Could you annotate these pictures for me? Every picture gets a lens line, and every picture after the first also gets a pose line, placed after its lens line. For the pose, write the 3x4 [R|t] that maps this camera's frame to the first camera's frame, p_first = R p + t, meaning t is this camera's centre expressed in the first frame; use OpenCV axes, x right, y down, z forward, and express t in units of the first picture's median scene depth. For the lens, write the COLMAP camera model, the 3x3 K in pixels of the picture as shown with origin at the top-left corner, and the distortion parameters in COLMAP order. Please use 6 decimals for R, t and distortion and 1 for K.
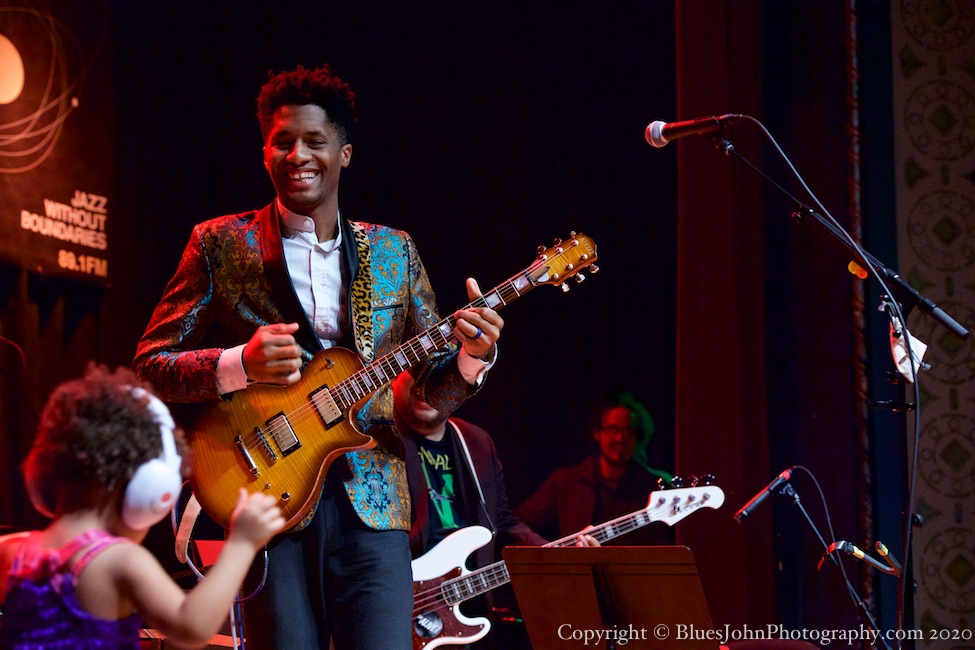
lens RADIAL K [[2522.5, 0, 486.1], [0, 2522.5, 321.5], [0, 0, 1]] dist [0.047289, 0.000000]
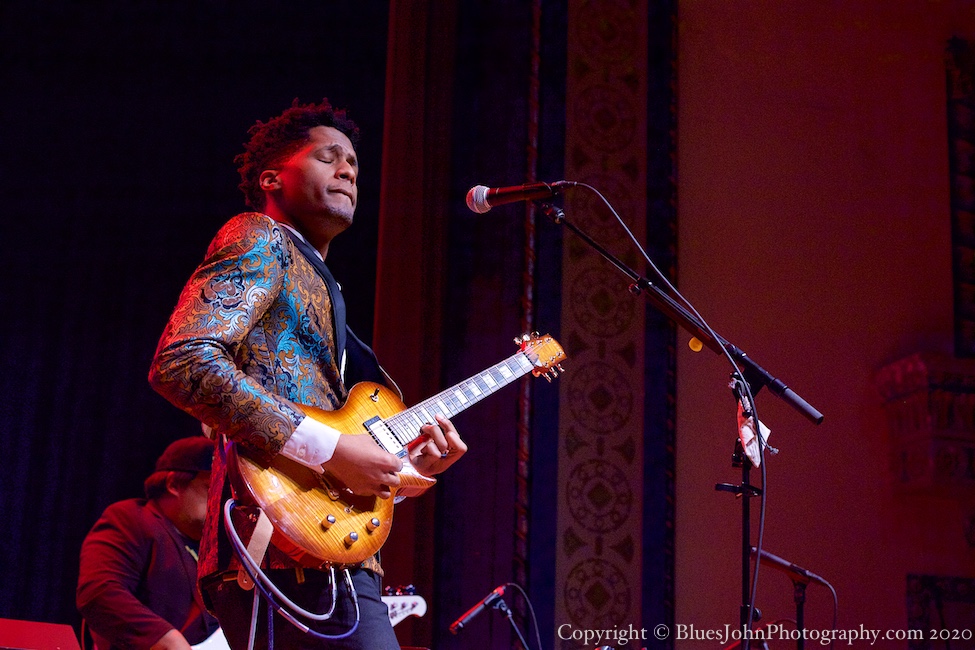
lens RADIAL K [[1935.9, 0, 482.8], [0, 1935.9, 329.3], [0, 0, 1]] dist [-0.107180, 0.000000]
pose [[0.979201, 0.085678, 0.183917, -0.044333], [-0.067625, 0.992453, -0.102292, 0.035529], [-0.191293, 0.087727, 0.977605, 0.210694]]
